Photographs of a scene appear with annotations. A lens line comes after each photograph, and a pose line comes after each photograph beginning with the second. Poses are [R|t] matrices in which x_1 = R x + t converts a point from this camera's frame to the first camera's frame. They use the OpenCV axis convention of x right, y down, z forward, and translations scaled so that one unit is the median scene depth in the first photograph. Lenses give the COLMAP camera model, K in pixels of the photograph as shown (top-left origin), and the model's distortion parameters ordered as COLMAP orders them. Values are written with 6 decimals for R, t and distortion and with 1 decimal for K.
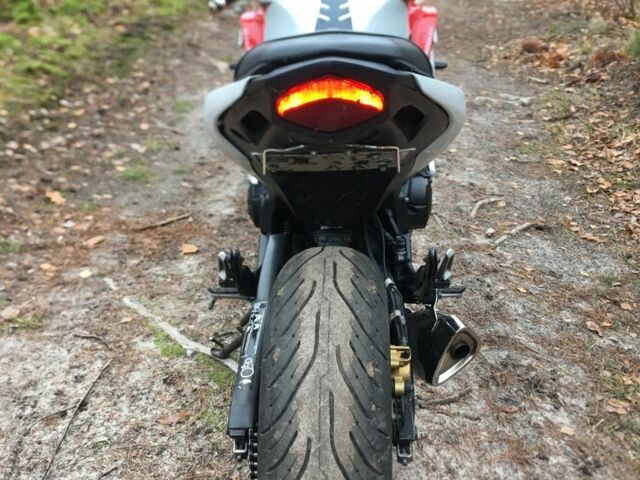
lens RADIAL K [[726.3, 0, 308.7], [0, 726.3, 269.3], [0, 0, 1]] dist [0.067794, -0.009229]
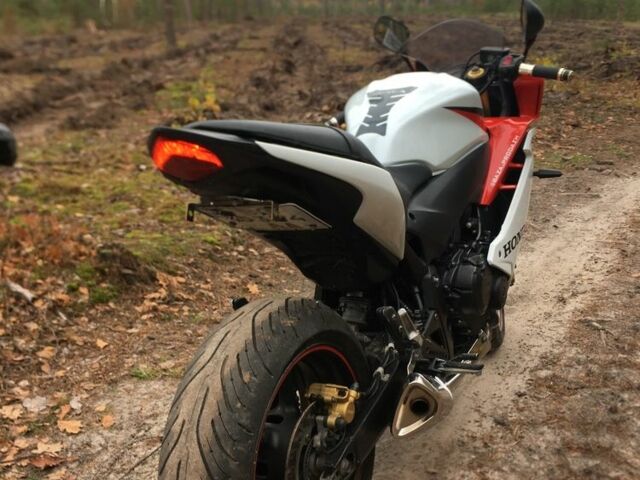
lens RADIAL K [[726.3, 0, 308.7], [0, 726.3, 269.3], [0, 0, 1]] dist [0.067794, -0.009229]
pose [[0.905652, 0.044031, -0.421730, 0.429331], [-0.121265, 0.979949, -0.158101, 0.087184], [0.406312, 0.194325, 0.892832, -0.063568]]
